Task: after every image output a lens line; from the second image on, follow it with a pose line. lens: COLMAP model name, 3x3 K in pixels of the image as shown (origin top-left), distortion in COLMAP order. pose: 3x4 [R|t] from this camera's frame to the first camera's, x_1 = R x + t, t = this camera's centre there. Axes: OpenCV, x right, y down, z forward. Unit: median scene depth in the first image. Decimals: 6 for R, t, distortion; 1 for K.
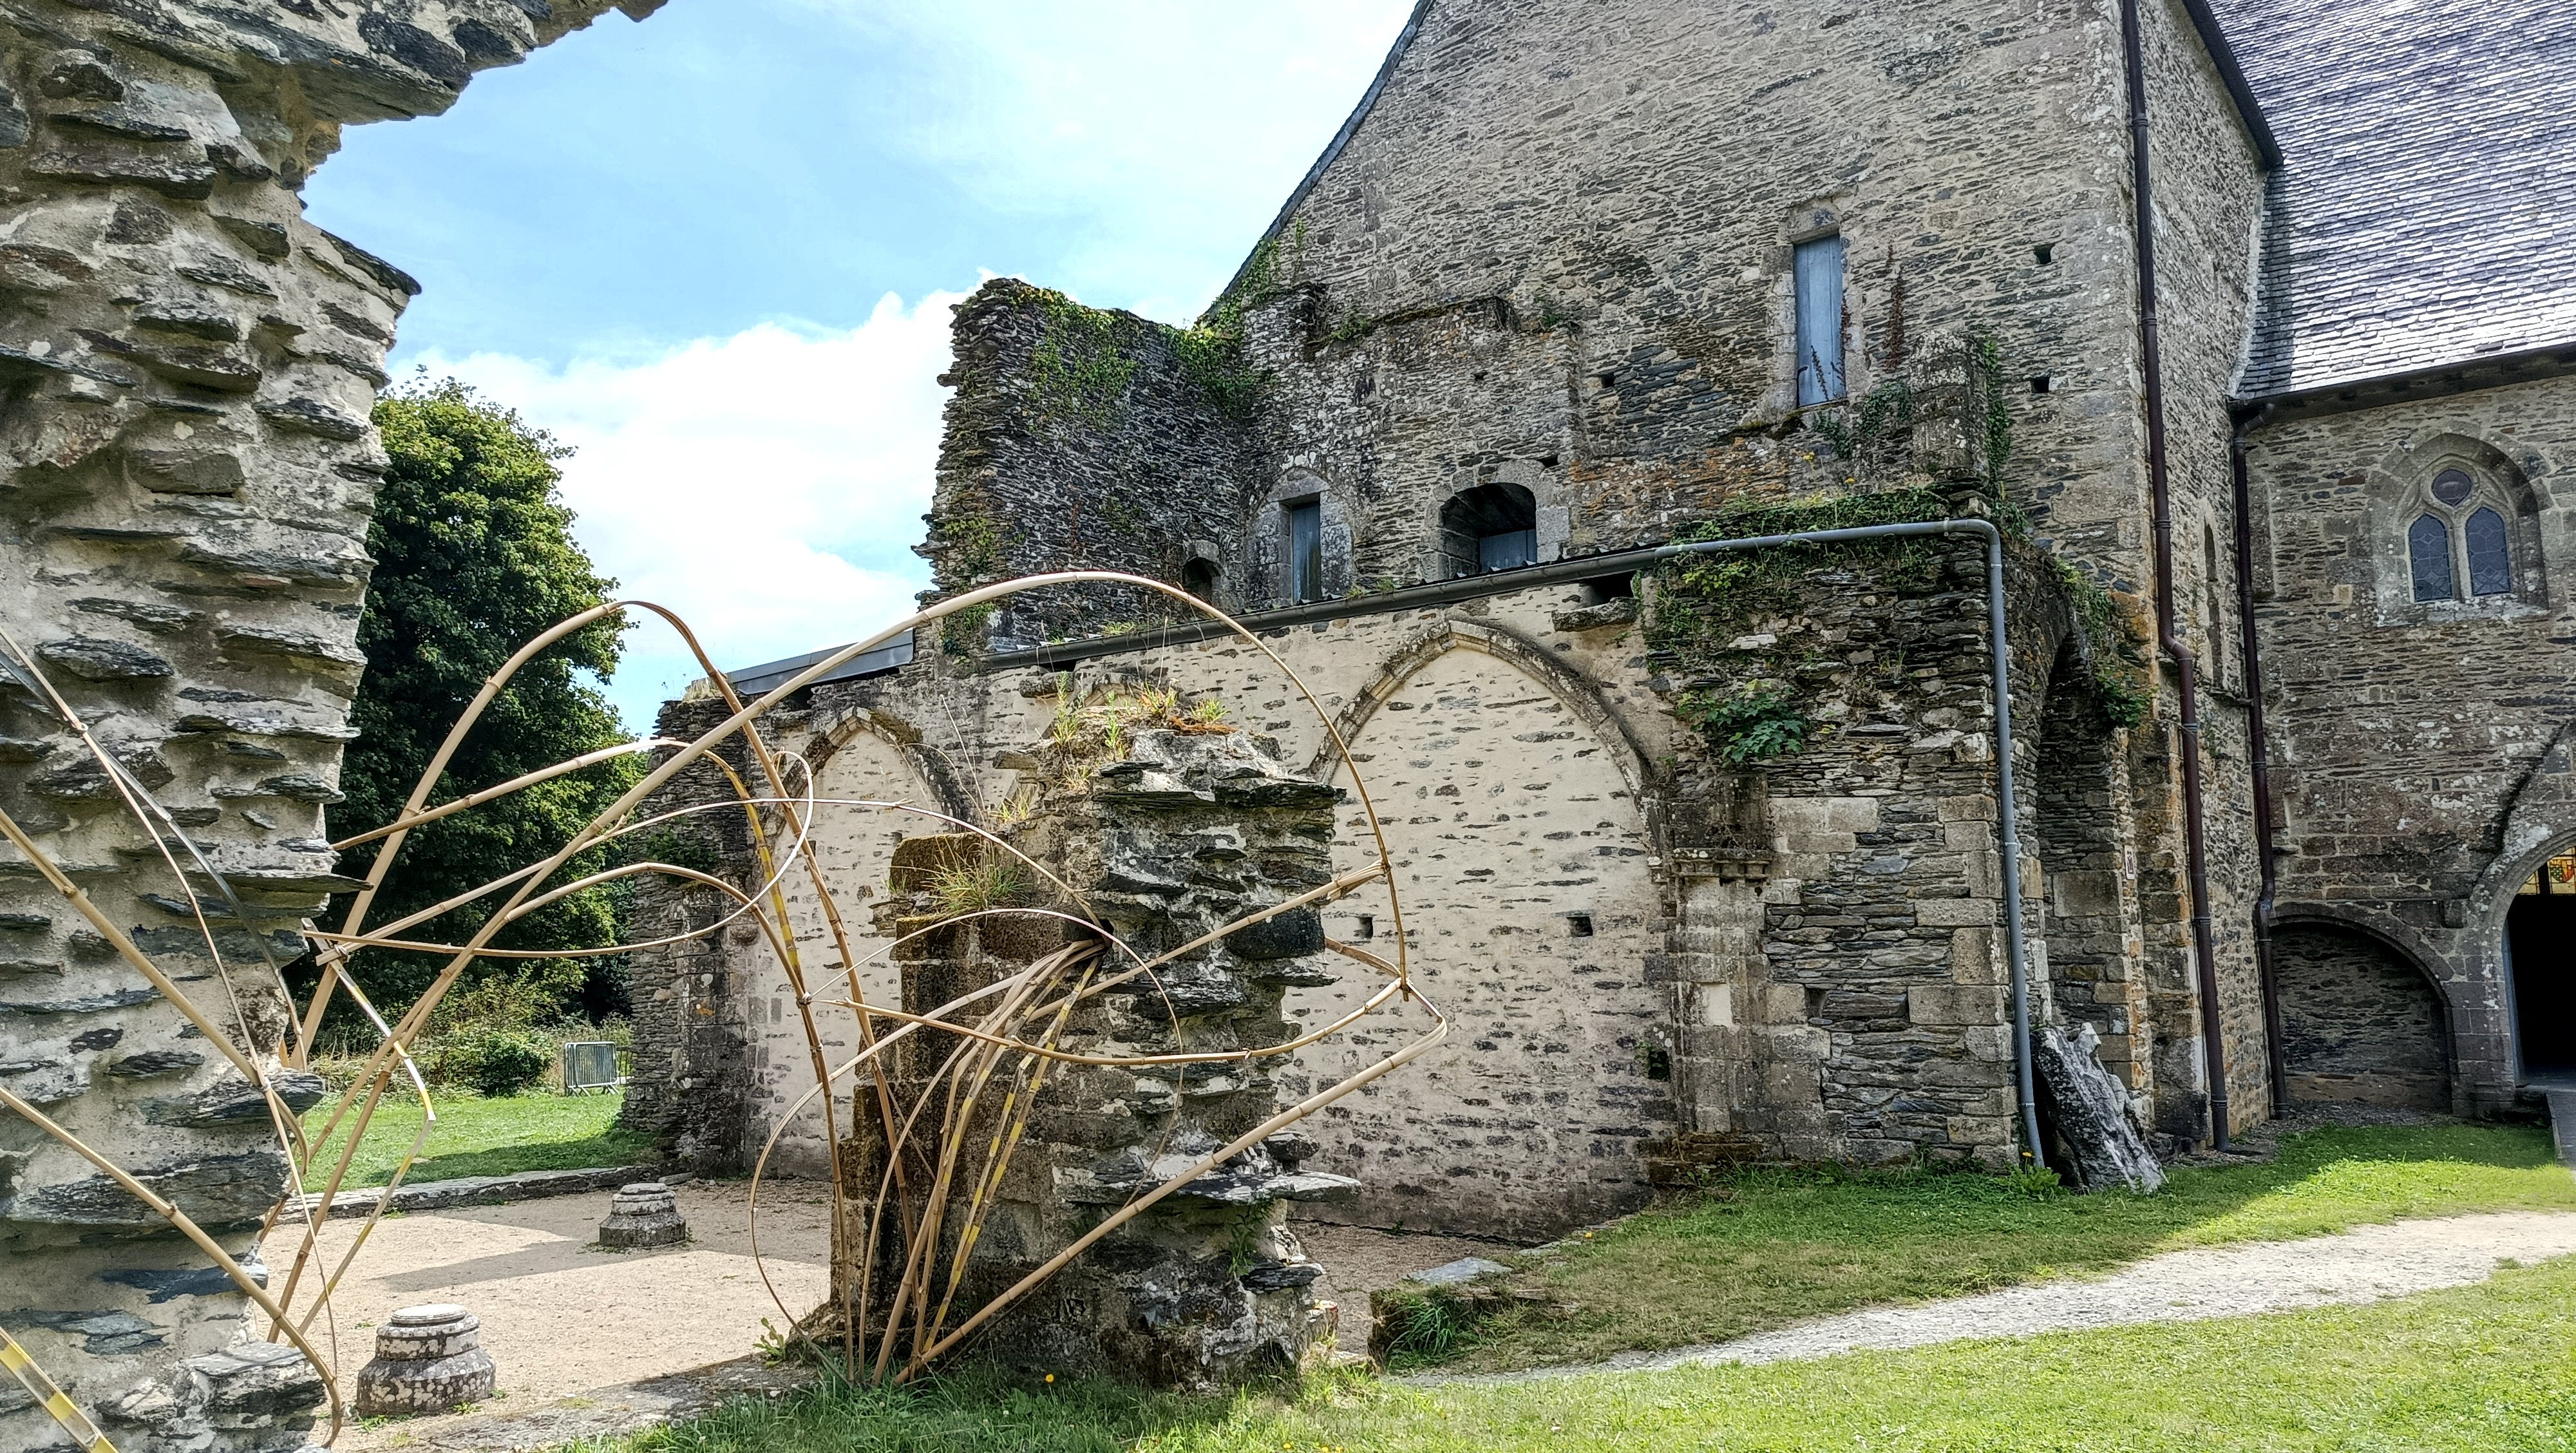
lens RADIAL K [[1676.3, 0, 1231.7], [0, 1676.3, 729.0], [0, 0, 1]] dist [0.056707, -0.053622]
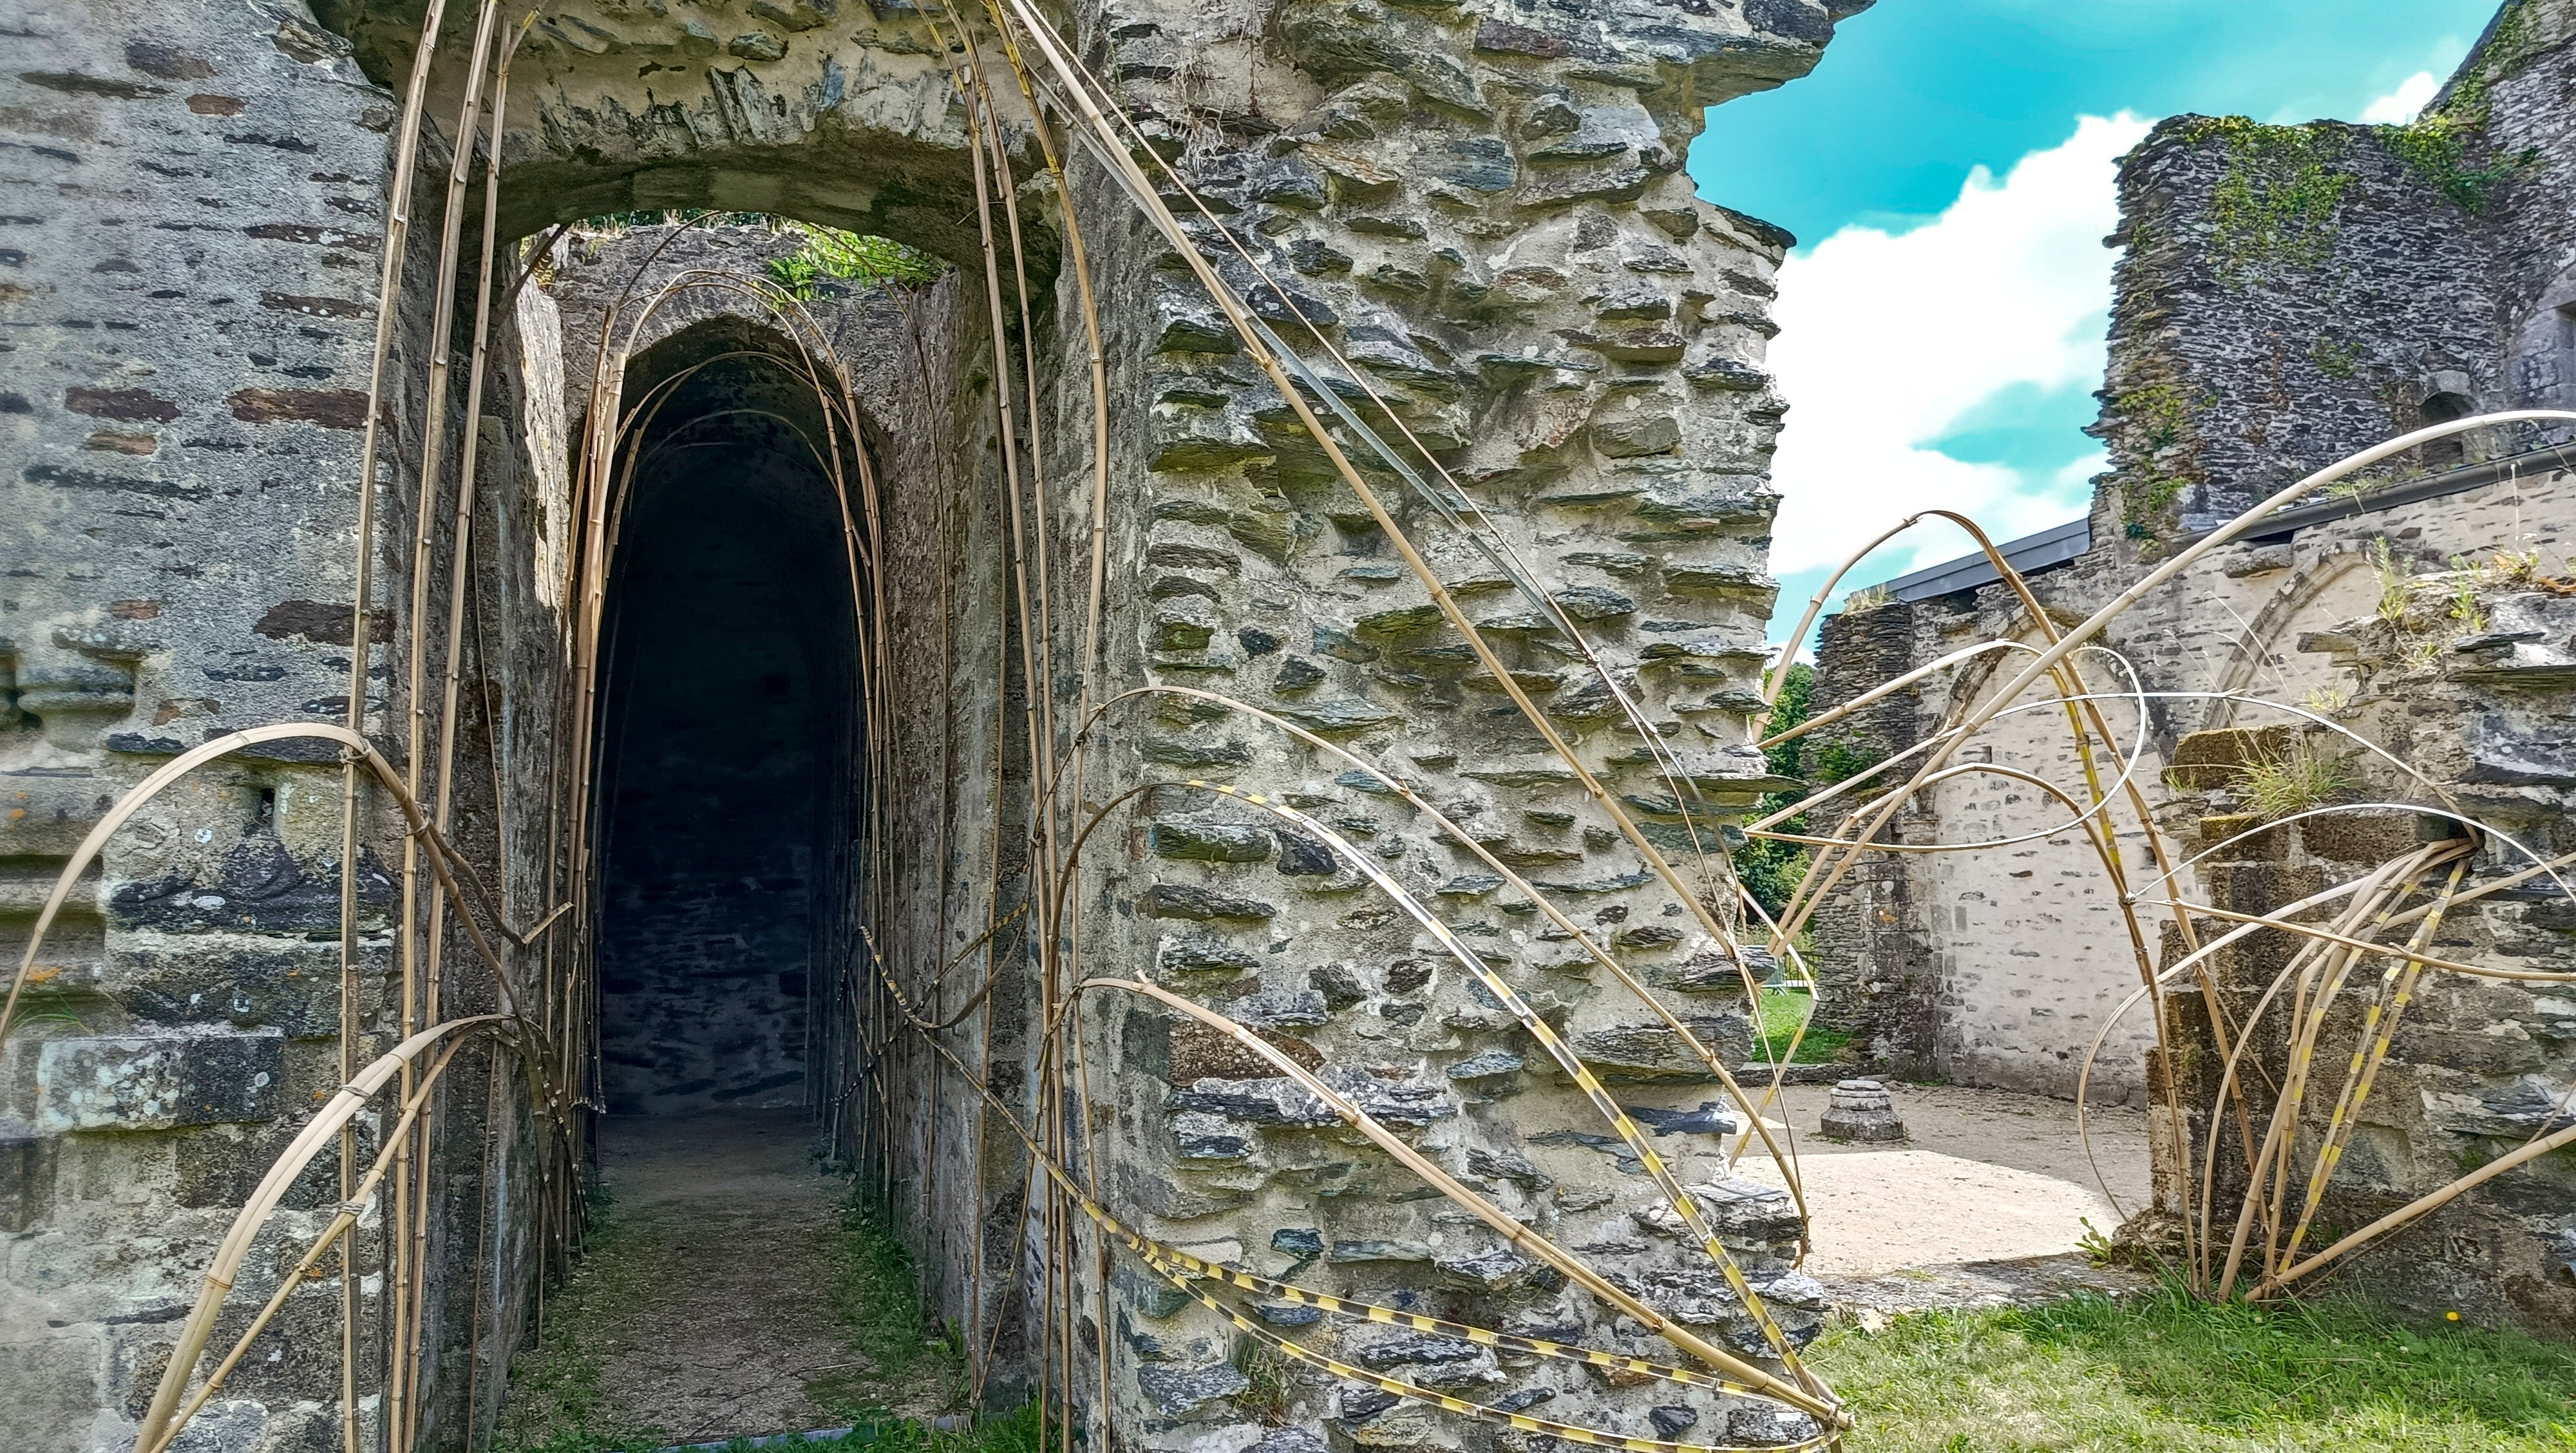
lens RADIAL K [[1676.3, 0, 1231.7], [0, 1676.3, 729.0], [0, 0, 1]] dist [0.056707, -0.053622]
pose [[0.842575, -0.045040, -0.536692, -0.151462], [0.070398, 0.997158, 0.026838, -0.000741], [0.533958, -0.060395, 0.843351, -0.092041]]
